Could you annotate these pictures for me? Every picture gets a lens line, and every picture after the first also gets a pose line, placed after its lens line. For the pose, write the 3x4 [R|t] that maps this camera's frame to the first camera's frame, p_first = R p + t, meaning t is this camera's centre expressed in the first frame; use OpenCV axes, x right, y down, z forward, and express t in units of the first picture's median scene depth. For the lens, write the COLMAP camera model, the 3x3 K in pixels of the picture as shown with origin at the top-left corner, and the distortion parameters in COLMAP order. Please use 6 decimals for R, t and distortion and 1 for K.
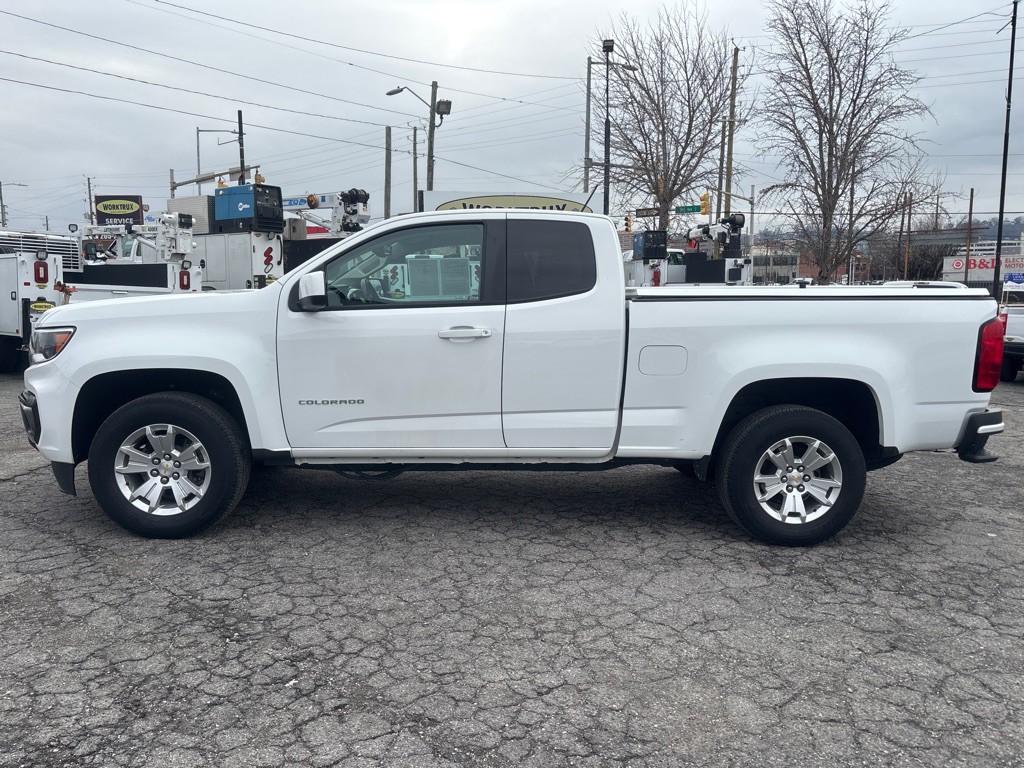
lens RADIAL K [[767.7, 0, 514.5], [0, 767.7, 382.2], [0, 0, 1]] dist [0.040965, -0.047706]
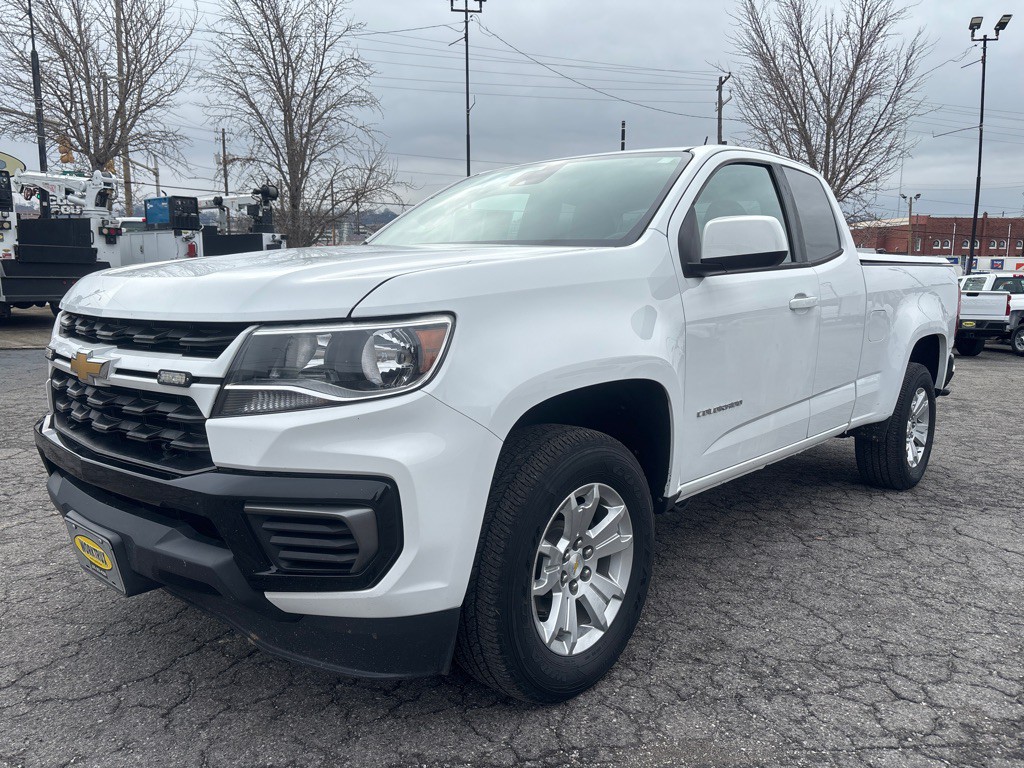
lens RADIAL K [[767.7, 0, 514.5], [0, 767.7, 382.2], [0, 0, 1]] dist [0.040965, -0.047706]
pose [[0.699096, -0.100442, 0.707938, -0.187604], [0.083743, 0.994772, 0.058441, -0.011682], [-0.710107, 0.018429, 0.703852, 0.141231]]
